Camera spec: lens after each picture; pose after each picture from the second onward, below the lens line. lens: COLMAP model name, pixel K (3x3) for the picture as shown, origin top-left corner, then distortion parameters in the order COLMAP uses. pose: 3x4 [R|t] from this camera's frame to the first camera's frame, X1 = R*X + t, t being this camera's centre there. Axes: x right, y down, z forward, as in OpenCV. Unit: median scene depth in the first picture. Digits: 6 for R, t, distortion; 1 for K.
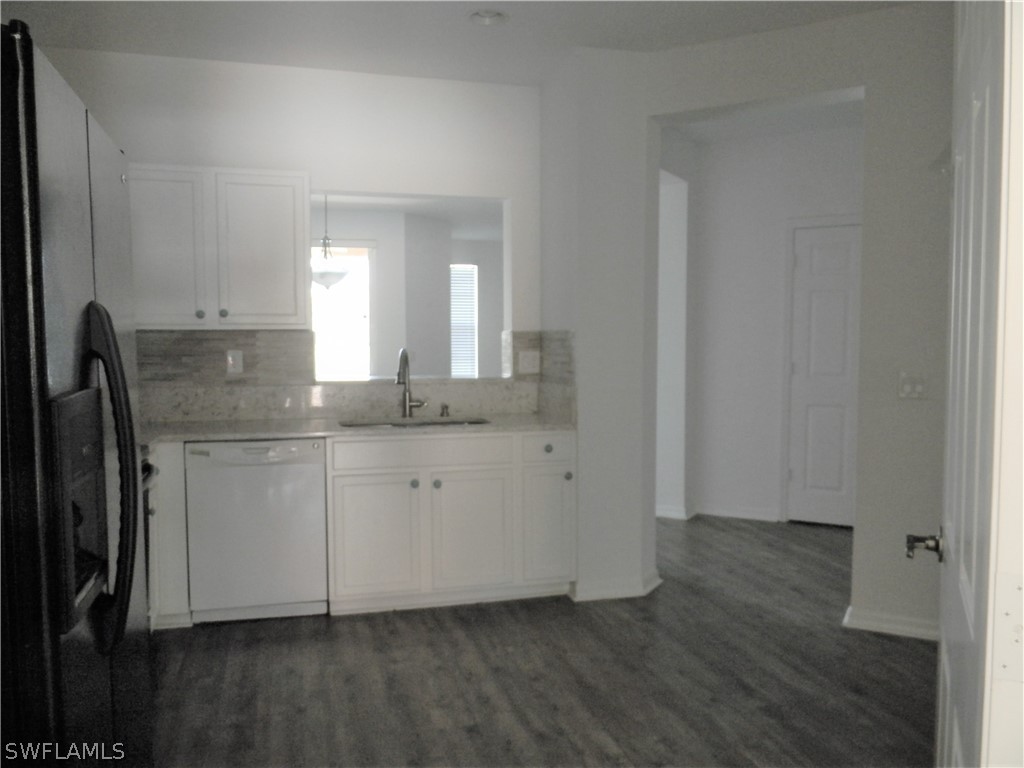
lens RADIAL K [[824.7, 0, 512.0], [0, 824.7, 384.0], [0, 0, 1]] dist [-0.008095, -0.014064]
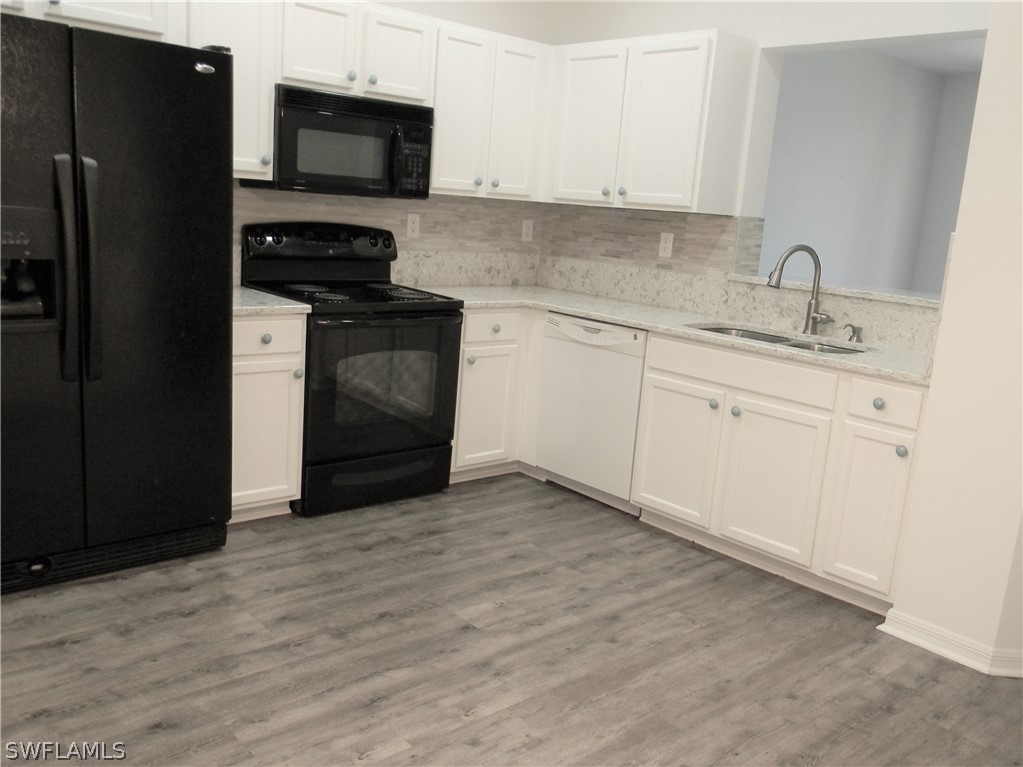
lens RADIAL K [[910.1, 0, 510.3], [0, 910.1, 386.6], [0, 0, 1]] dist [-0.005819, -0.012066]
pose [[0.440232, 0.212628, -0.872345, 0.604431], [-0.121200, 0.976736, 0.176908, -0.034755], [0.889666, 0.027848, 0.455761, 0.400957]]
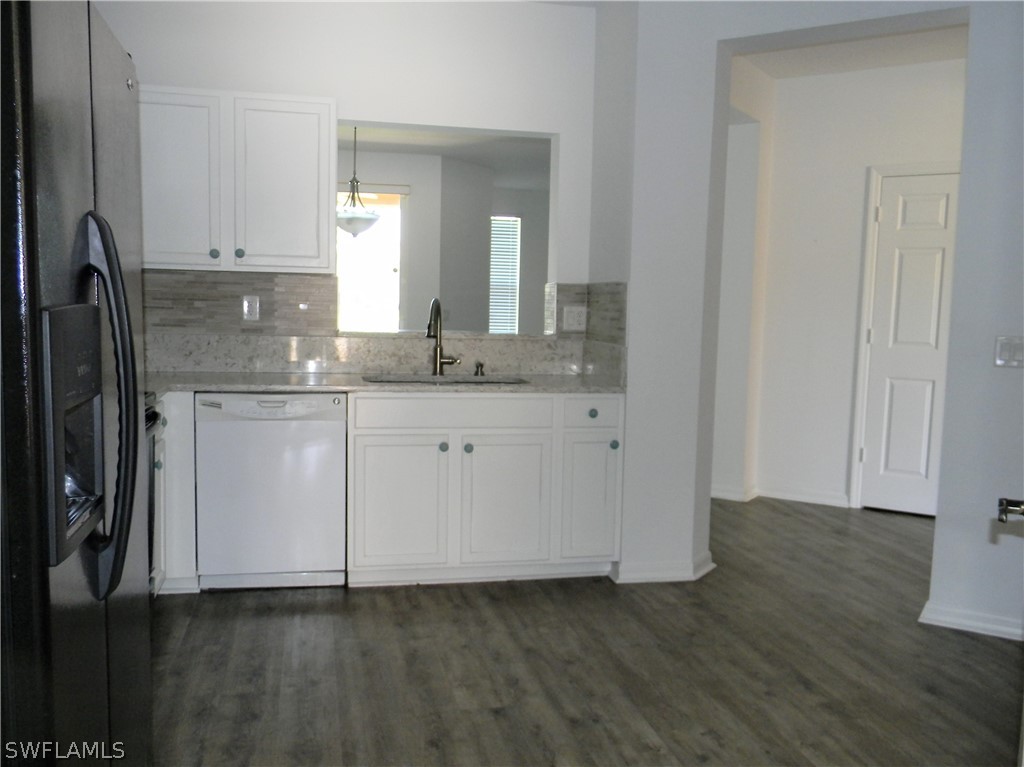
lens RADIAL K [[911.0, 0, 510.8], [0, 911.0, 386.6], [0, 0, 1]] dist [-0.005819, -0.012066]
pose [[0.998345, 0.030260, -0.048908, 0.002569], [-0.028606, 0.999006, 0.034181, 0.019005], [0.049893, -0.032725, 0.998218, 0.006413]]
